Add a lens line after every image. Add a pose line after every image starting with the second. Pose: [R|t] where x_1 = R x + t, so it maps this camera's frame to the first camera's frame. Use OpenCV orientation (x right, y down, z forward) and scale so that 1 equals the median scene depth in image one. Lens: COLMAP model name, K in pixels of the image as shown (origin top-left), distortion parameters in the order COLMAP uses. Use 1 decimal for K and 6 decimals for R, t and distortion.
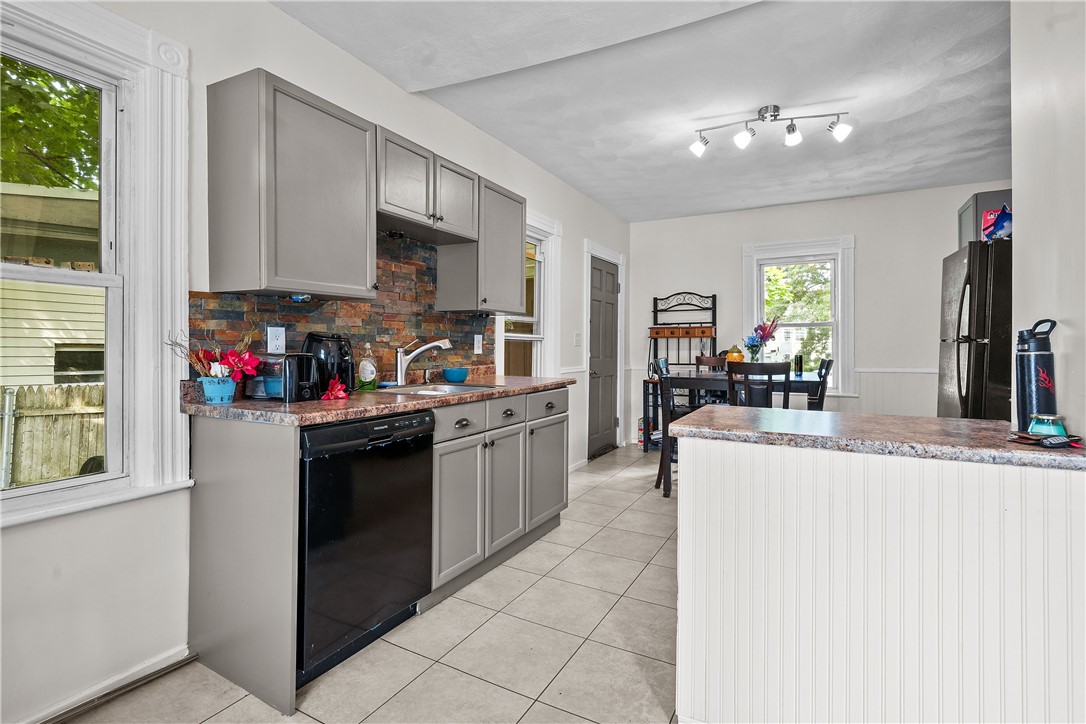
lens RADIAL K [[527.9, 0, 540.5], [0, 527.9, 355.0], [0, 0, 1]] dist [-0.007751, 0.006057]
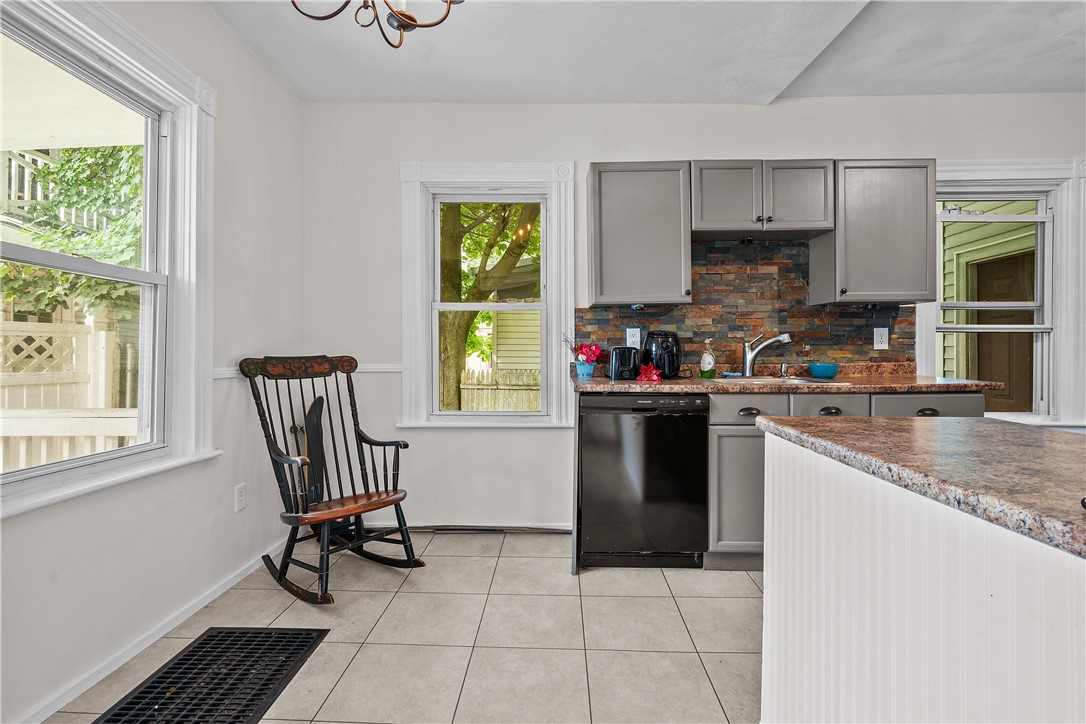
lens RADIAL K [[527.9, 0, 541.0], [0, 527.9, 350.2], [0, 0, 1]] dist [-0.007751, 0.006057]
pose [[0.448387, 0.003233, -0.893834, 0.571539], [-0.011282, 0.999934, -0.002042, 0.010106], [0.893768, 0.011000, 0.448394, 0.127058]]
